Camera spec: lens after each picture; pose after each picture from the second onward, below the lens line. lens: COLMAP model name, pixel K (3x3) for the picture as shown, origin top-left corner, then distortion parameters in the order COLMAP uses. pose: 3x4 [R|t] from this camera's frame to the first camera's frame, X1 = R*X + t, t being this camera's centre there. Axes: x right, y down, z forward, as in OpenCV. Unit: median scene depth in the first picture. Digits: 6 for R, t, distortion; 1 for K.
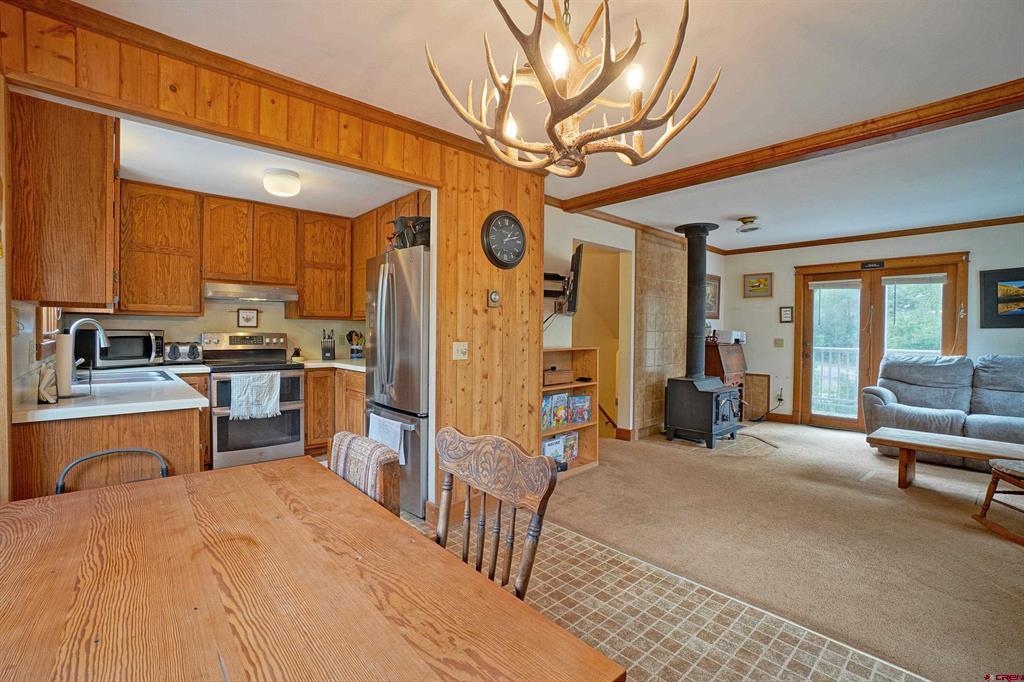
lens RADIAL K [[457.3, 0, 492.8], [0, 457.3, 325.5], [0, 0, 1]] dist [-0.050143, 0.018113]
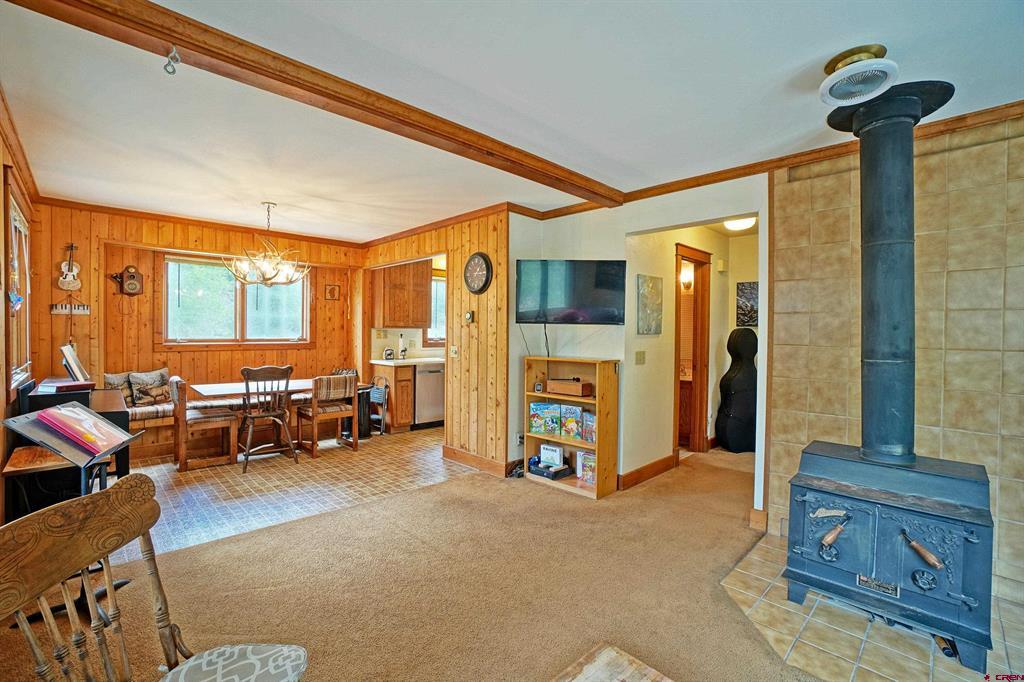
lens RADIAL K [[457.3, 0, 501.1], [0, 457.3, 330.2], [0, 0, 1]] dist [-0.050143, 0.018113]
pose [[0.071298, -0.010391, -0.997401, 1.023336], [-0.000135, 0.999946, -0.010427, -0.000985], [0.997455, 0.000878, 0.071293, 0.719195]]
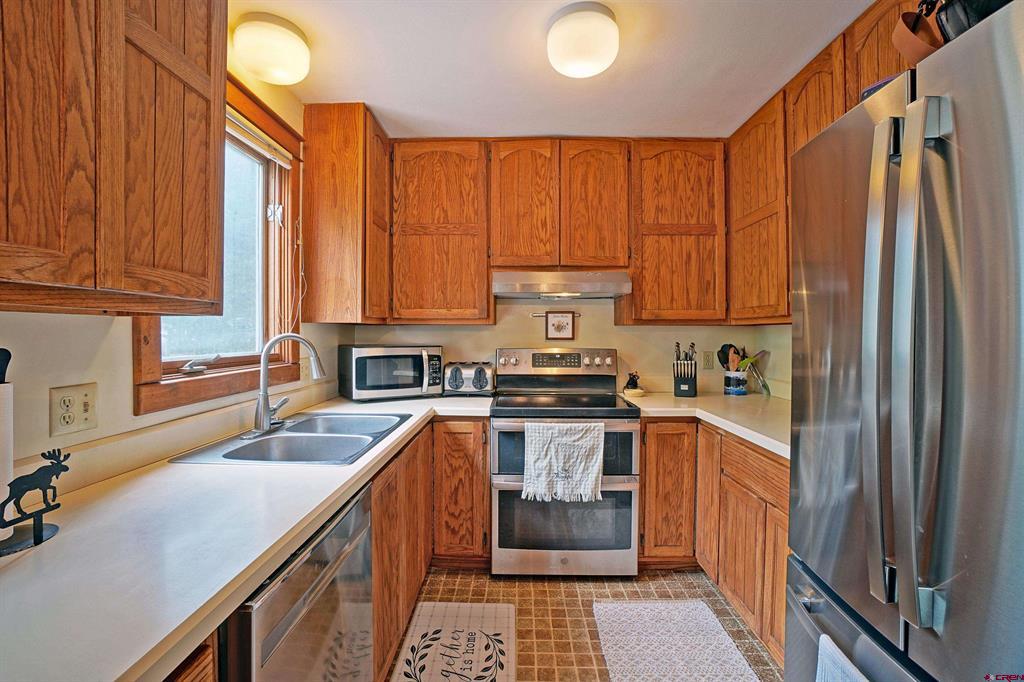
lens RADIAL K [[457.3, 0, 514.6], [0, 457.3, 336.1], [0, 0, 1]] dist [-0.050143, 0.018113]
pose [[0.758060, -0.001966, -0.652182, -0.180246], [0.011680, 0.999876, 0.010563, -0.009352], [0.652080, -0.015625, 0.757989, 0.505754]]
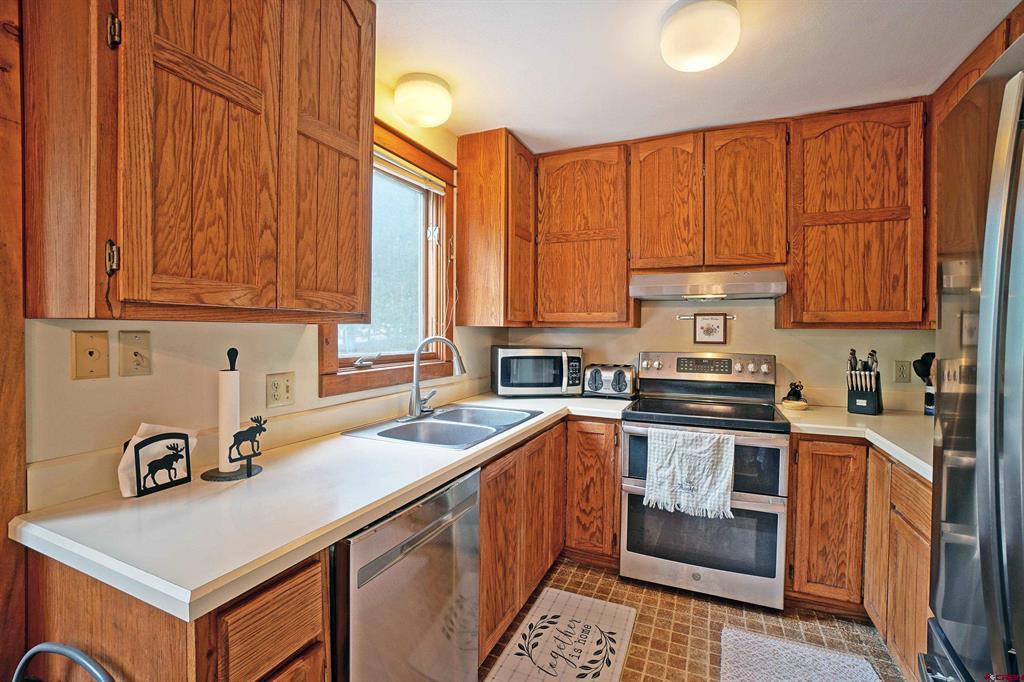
lens RADIAL K [[457.3, 0, 507.3], [0, 457.3, 336.4], [0, 0, 1]] dist [-0.050143, 0.018113]
pose [[0.441509, 0.004121, -0.897247, -0.125951], [0.006368, 0.999950, 0.007726, -0.013143], [0.897234, -0.009125, 0.441461, 0.535334]]
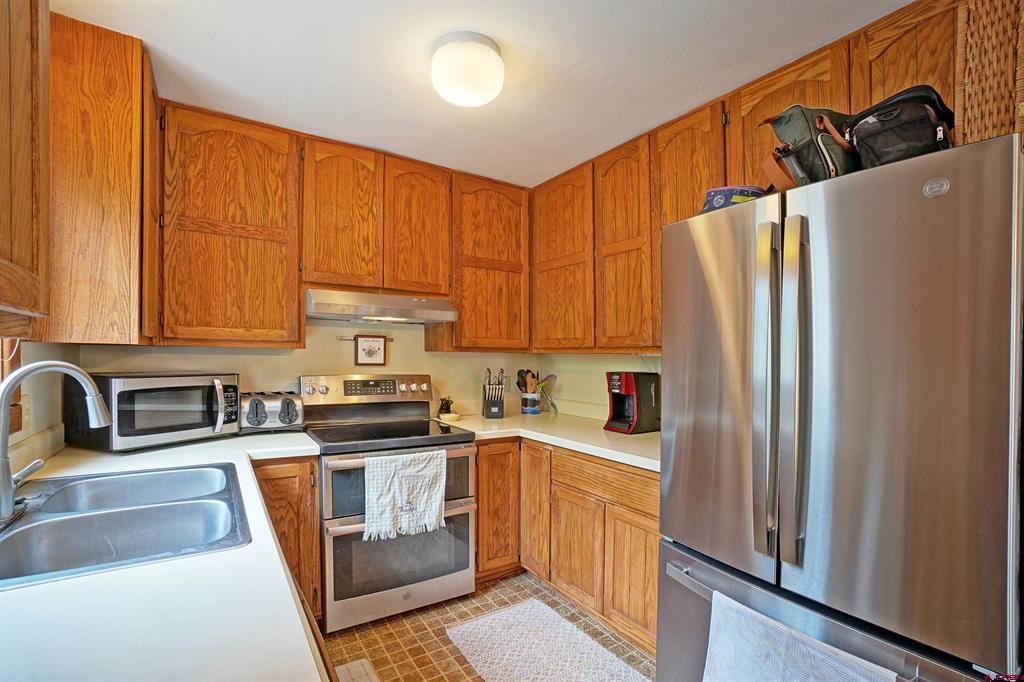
lens RADIAL K [[457.3, 0, 507.3], [0, 457.3, 358.8], [0, 0, 1]] dist [-0.050143, 0.018113]
pose [[0.991924, 0.005854, -0.126698, -0.310071], [-0.003936, 0.999874, 0.015385, -0.016550], [0.126772, -0.014762, 0.991822, 0.453820]]
